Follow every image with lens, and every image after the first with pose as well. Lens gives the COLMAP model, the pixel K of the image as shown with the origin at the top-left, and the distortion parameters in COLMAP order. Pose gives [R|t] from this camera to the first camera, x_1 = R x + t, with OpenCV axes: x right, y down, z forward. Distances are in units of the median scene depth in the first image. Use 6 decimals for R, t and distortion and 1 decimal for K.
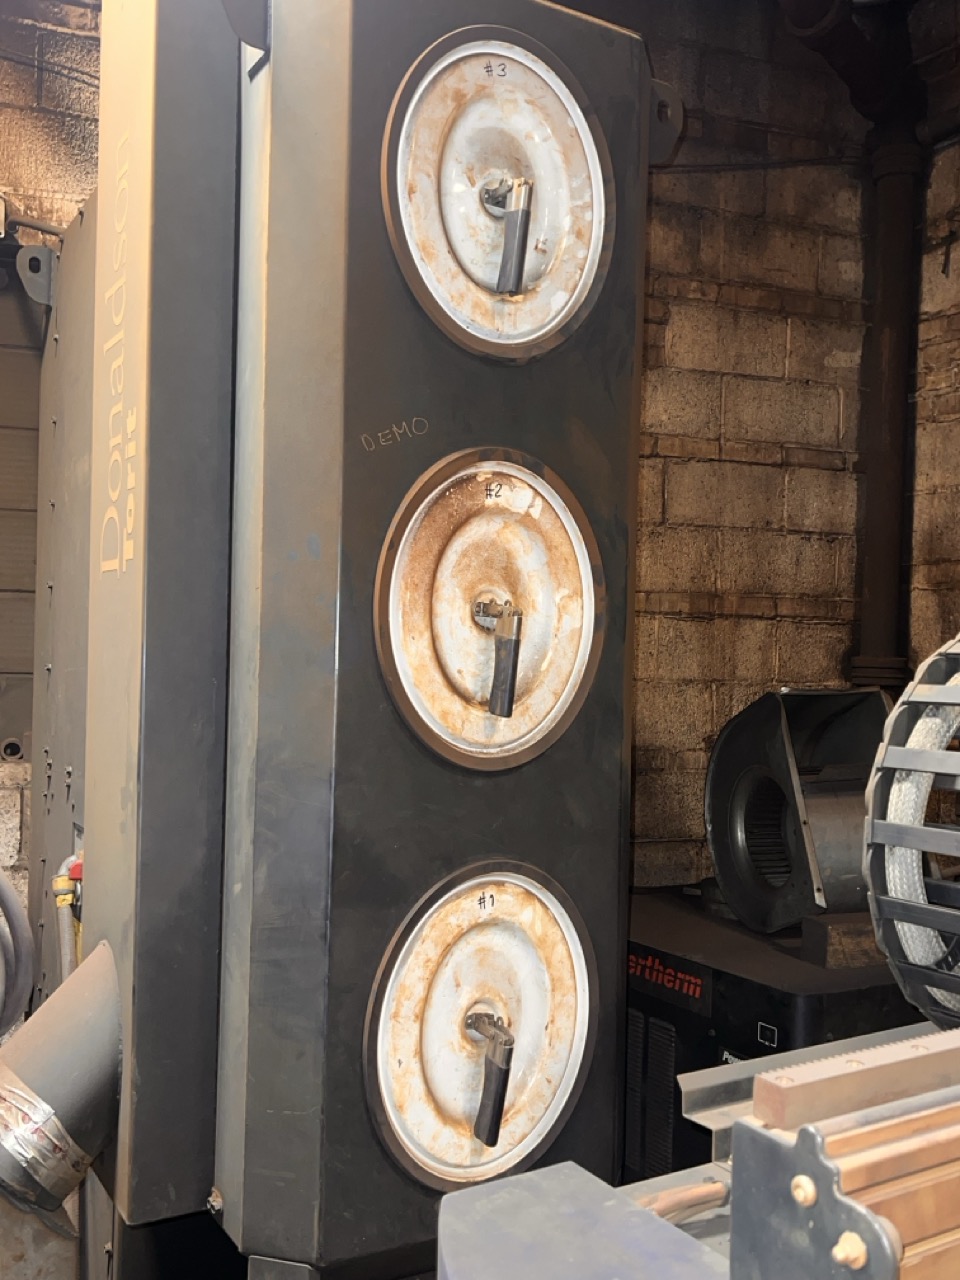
lens RADIAL K [[1208.3, 0, 471.9], [0, 1208.3, 668.3], [0, 0, 1]] dist [0.034393, 0.000000]
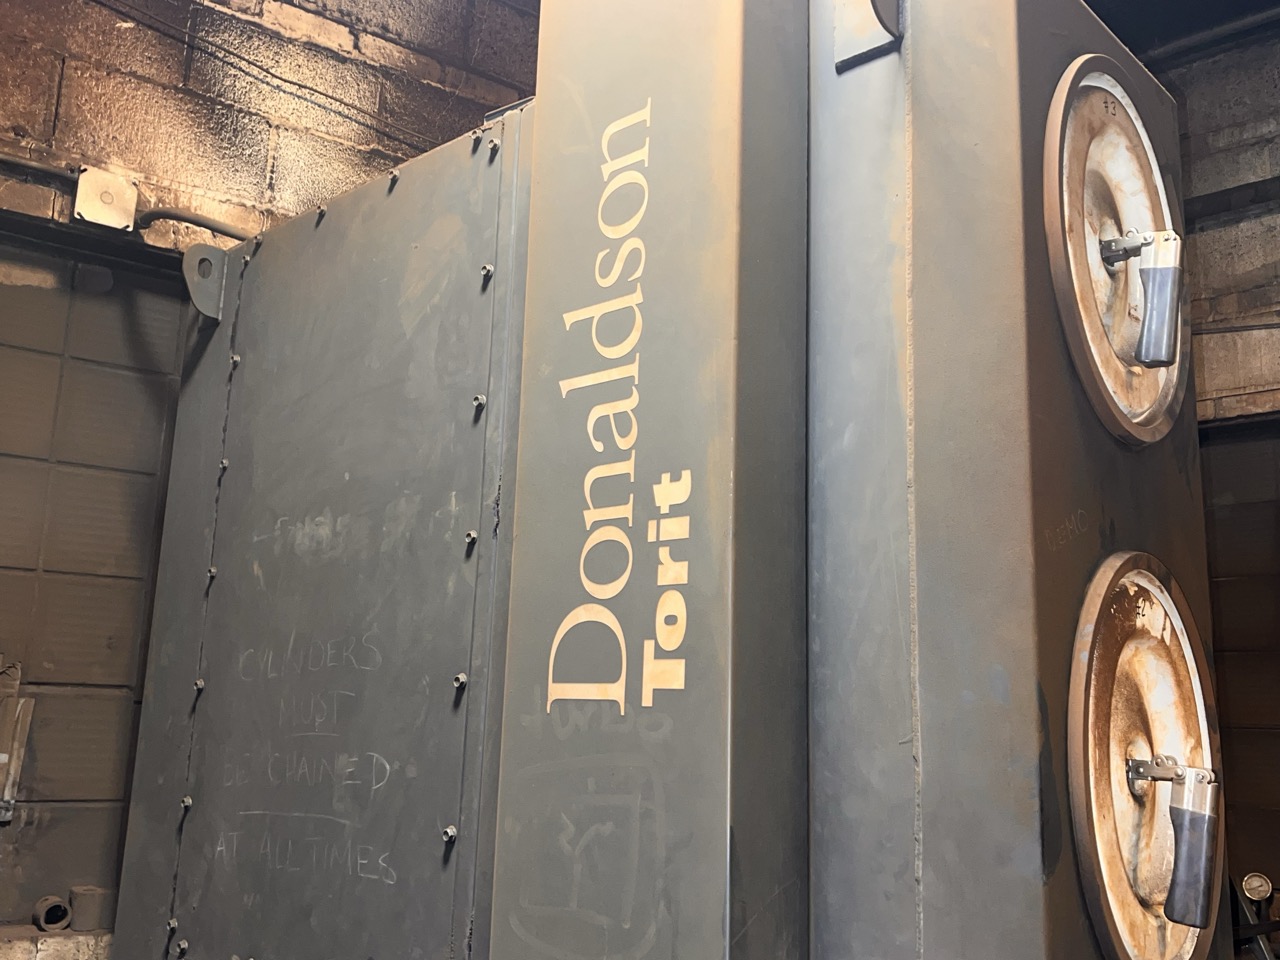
lens RADIAL K [[1208.3, 0, 637.0], [0, 1208.3, 491.4], [0, 0, 1]] dist [0.034393, 0.000000]
pose [[0.955747, 0.062991, 0.287367, -0.282435], [-0.005590, 0.980520, -0.196339, -0.036868], [-0.294137, 0.186044, 0.937481, 0.198161]]
